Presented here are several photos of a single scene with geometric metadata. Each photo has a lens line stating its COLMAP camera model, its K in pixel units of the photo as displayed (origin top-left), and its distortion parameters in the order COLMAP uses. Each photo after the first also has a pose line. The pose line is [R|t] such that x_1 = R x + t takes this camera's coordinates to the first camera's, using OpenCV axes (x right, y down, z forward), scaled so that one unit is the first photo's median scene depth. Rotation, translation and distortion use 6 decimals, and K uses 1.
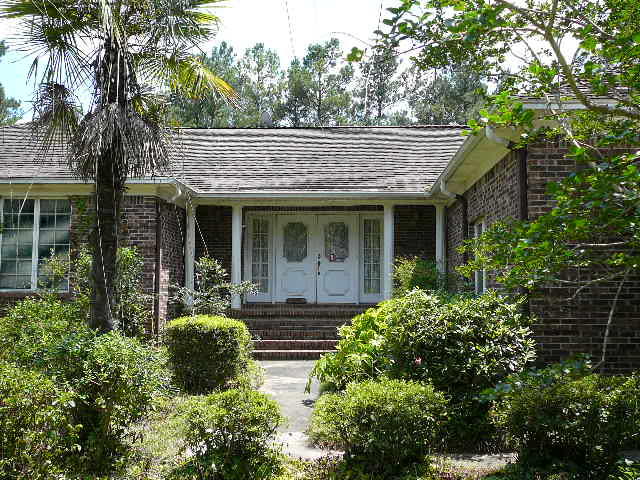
lens RADIAL K [[650.8, 0, 320.0], [0, 650.8, 240.0], [0, 0, 1]] dist [-0.008883, -0.004359]
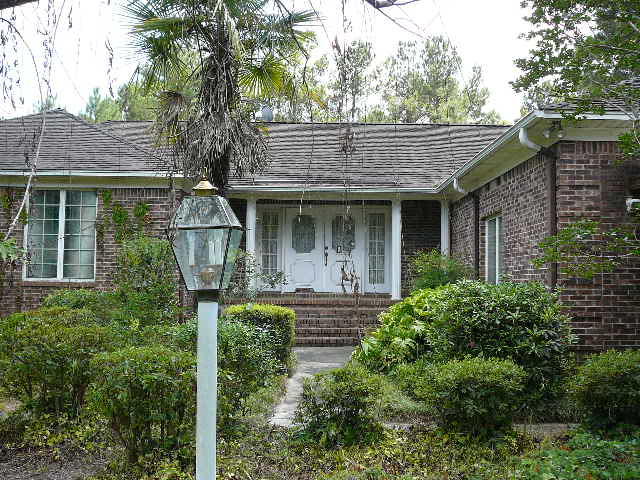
lens RADIAL K [[654.2, 0, 320.0], [0, 654.2, 240.0], [0, 0, 1]] dist [0.004850, 0.005528]
pose [[0.997786, 0.009982, 0.065748, -0.087272], [-0.010941, 0.999839, 0.014253, -0.002710], [-0.065595, -0.014941, 0.997734, -0.050650]]
